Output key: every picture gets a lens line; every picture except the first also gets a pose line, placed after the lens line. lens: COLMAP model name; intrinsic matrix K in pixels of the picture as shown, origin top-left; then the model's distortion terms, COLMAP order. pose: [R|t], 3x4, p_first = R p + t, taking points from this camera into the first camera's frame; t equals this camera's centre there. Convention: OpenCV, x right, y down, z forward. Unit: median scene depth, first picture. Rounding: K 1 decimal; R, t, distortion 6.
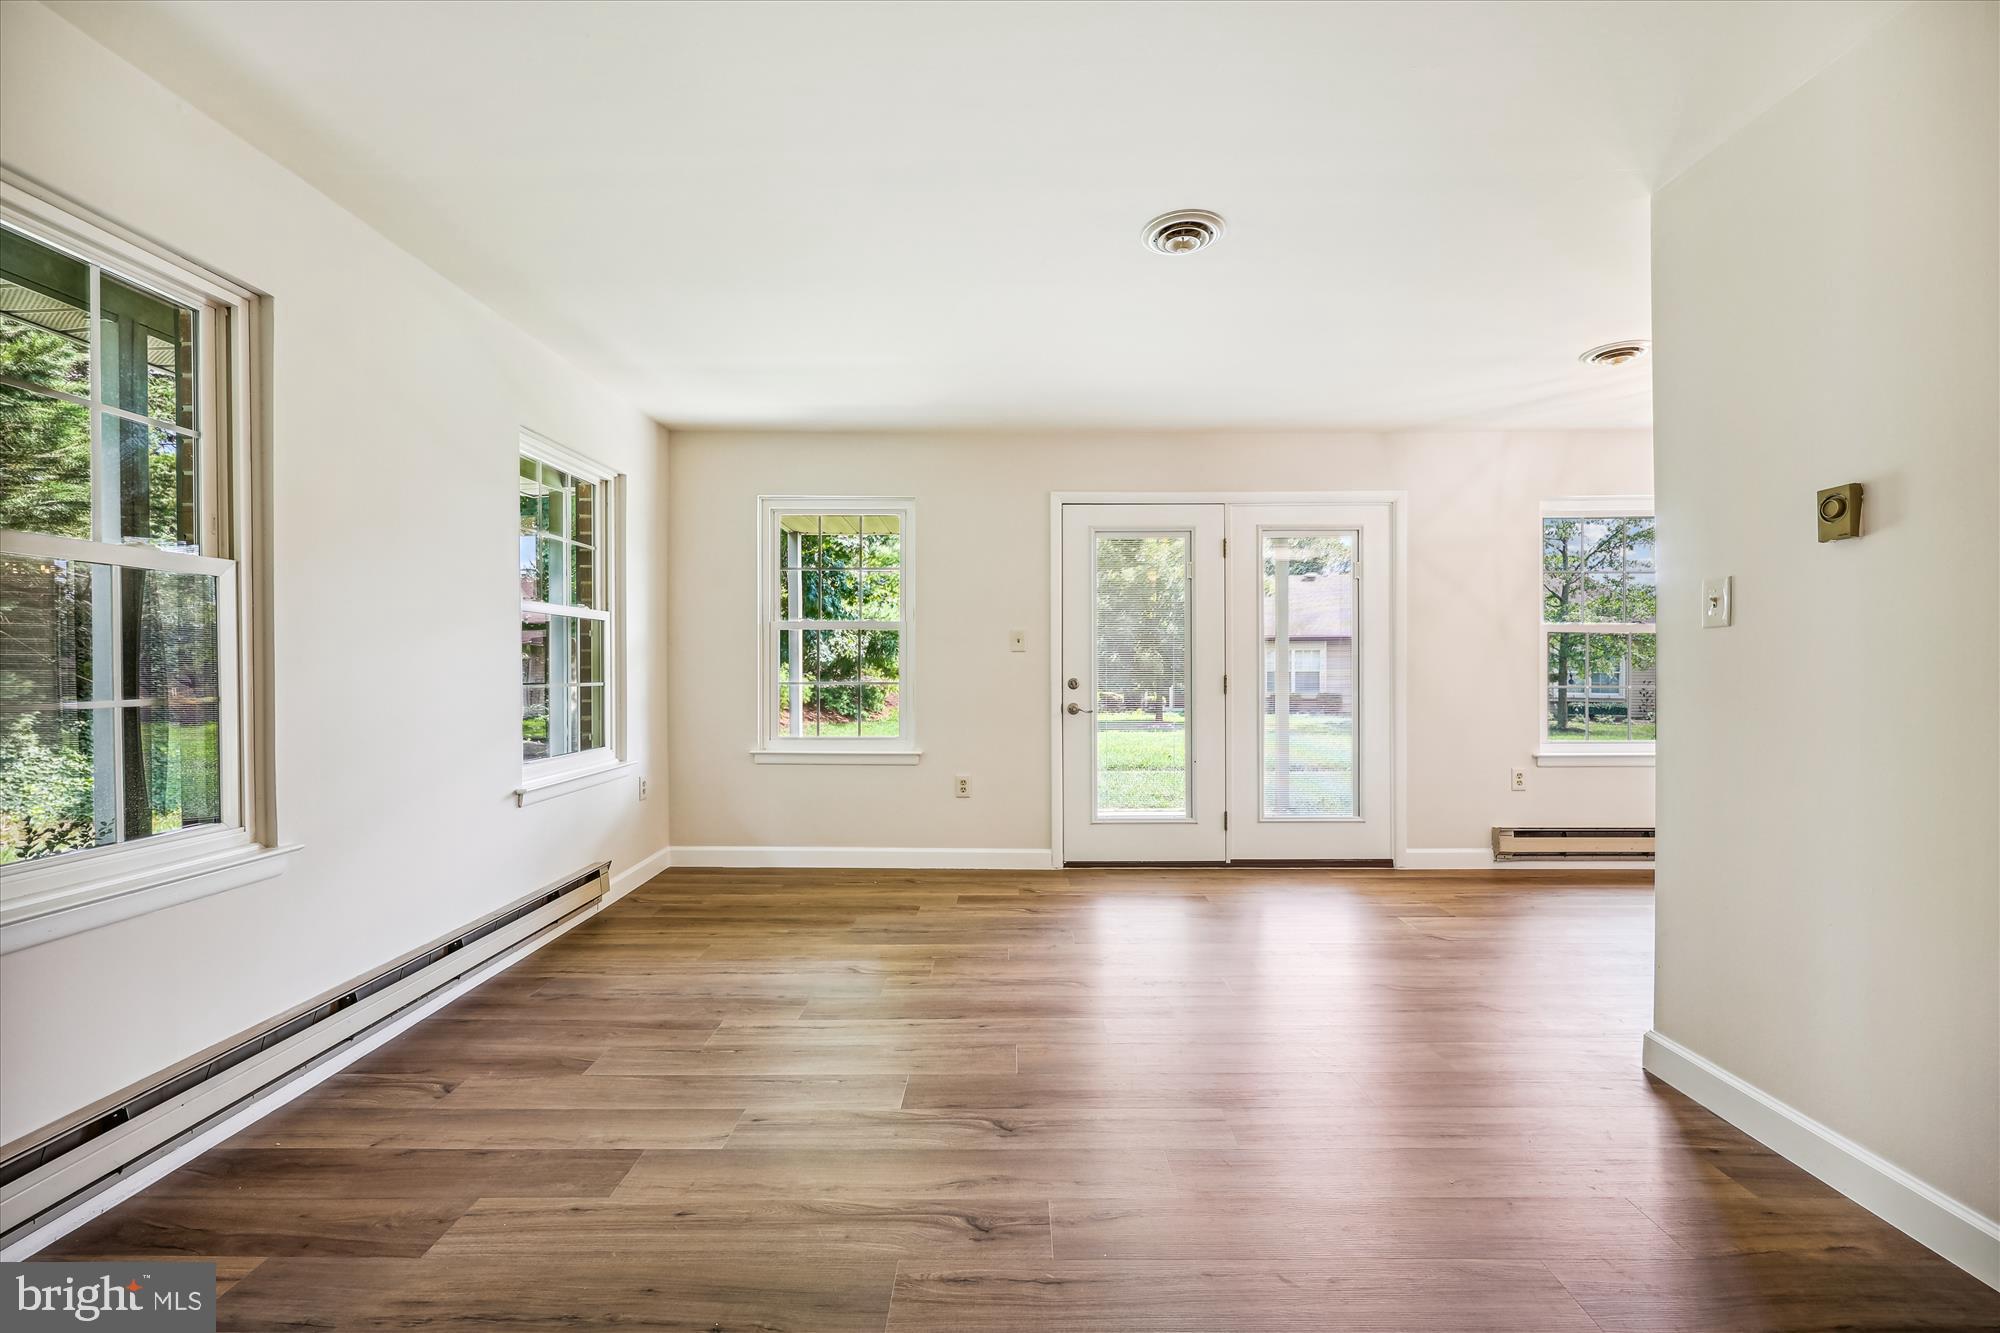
lens RADIAL K [[812.8, 0, 1004.0], [0, 812.8, 667.7], [0, 0, 1]] dist [-0.000681, 0.000222]
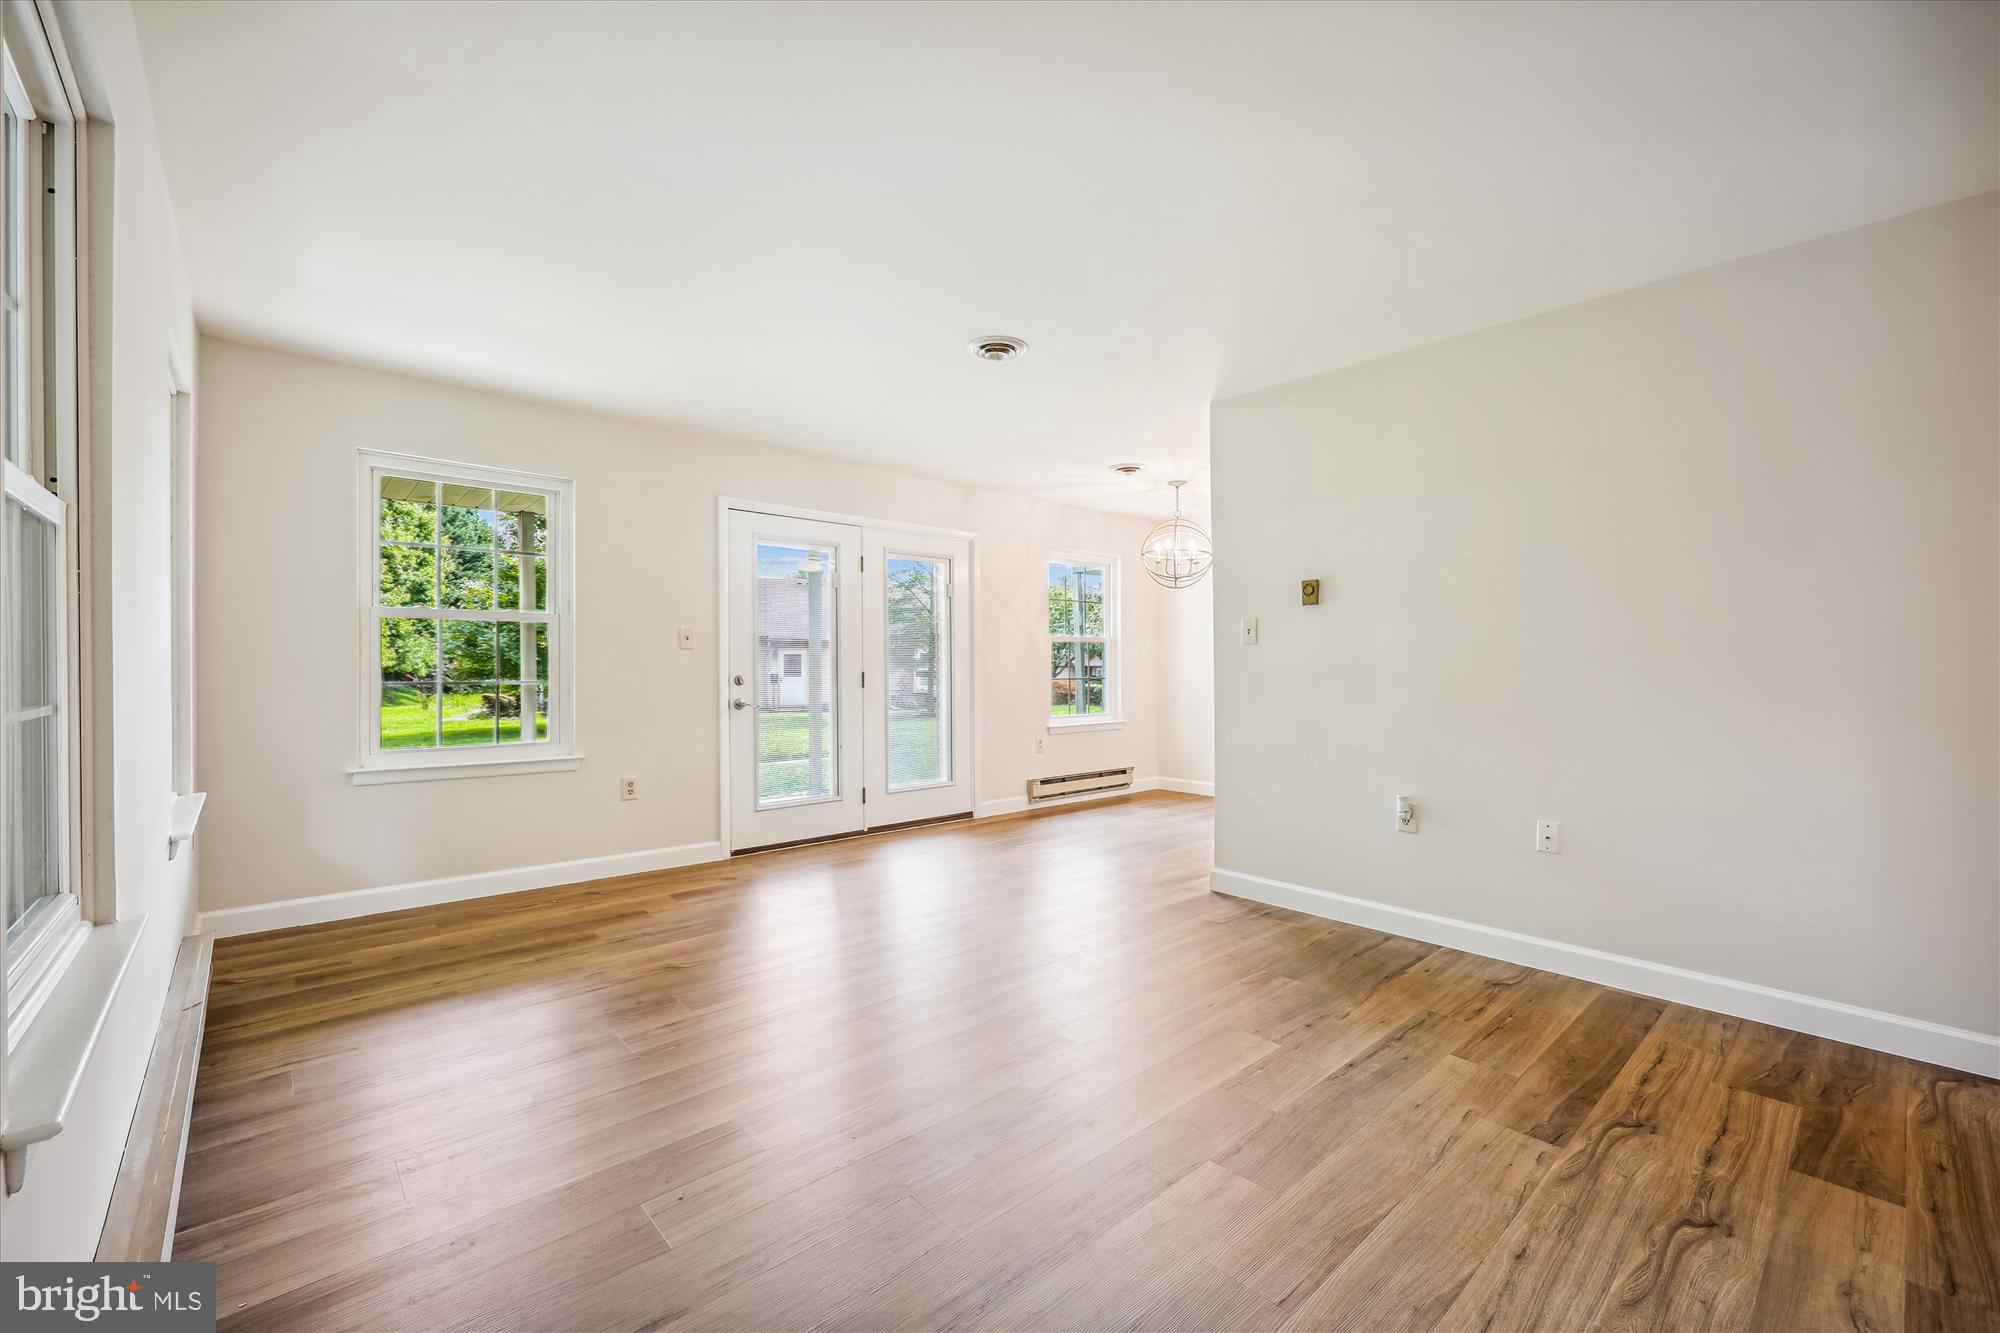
lens RADIAL K [[858.7, 0, 953.3], [0, 858.7, 659.4], [0, 0, 1]] dist [0.000684, 0.000271]
pose [[0.740921, 0.006703, 0.671559, -0.508063], [-0.001517, 0.999964, -0.008308, 0.001345], [-0.671590, 0.005137, 0.740905, -0.012030]]
